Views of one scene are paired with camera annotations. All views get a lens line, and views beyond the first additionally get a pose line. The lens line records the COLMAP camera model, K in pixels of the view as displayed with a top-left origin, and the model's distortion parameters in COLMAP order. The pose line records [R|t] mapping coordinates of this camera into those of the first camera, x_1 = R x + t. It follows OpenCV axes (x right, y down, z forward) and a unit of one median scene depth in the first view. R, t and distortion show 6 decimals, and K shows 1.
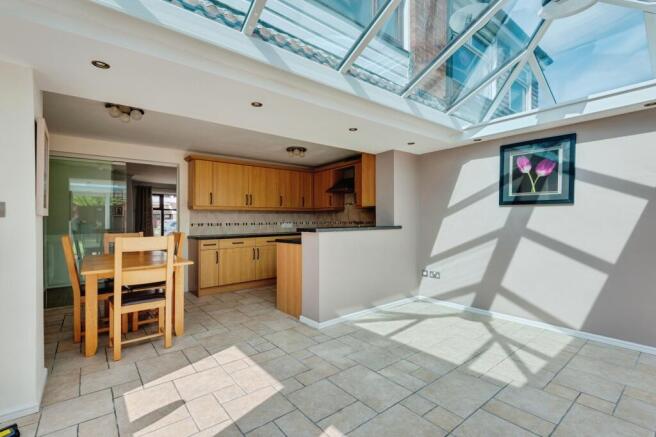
lens RADIAL K [[300.1, 0, 328.3], [0, 300.1, 211.9], [0, 0, 1]] dist [0.024830, -0.000458]
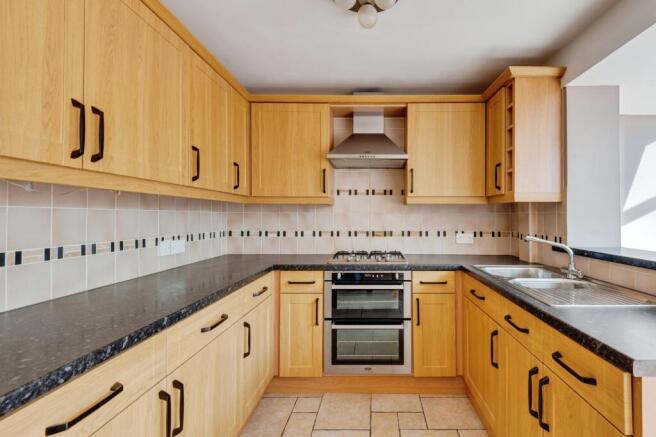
lens RADIAL K [[319.8, 0, 376.6], [0, 319.8, 214.5], [0, 0, 1]] dist [0.029186, -0.016081]
pose [[0.616770, 0.019426, 0.786904, -0.334001], [-0.030787, 0.999526, -0.000544, 0.006564], [-0.786541, -0.023891, 0.617076, 0.782302]]
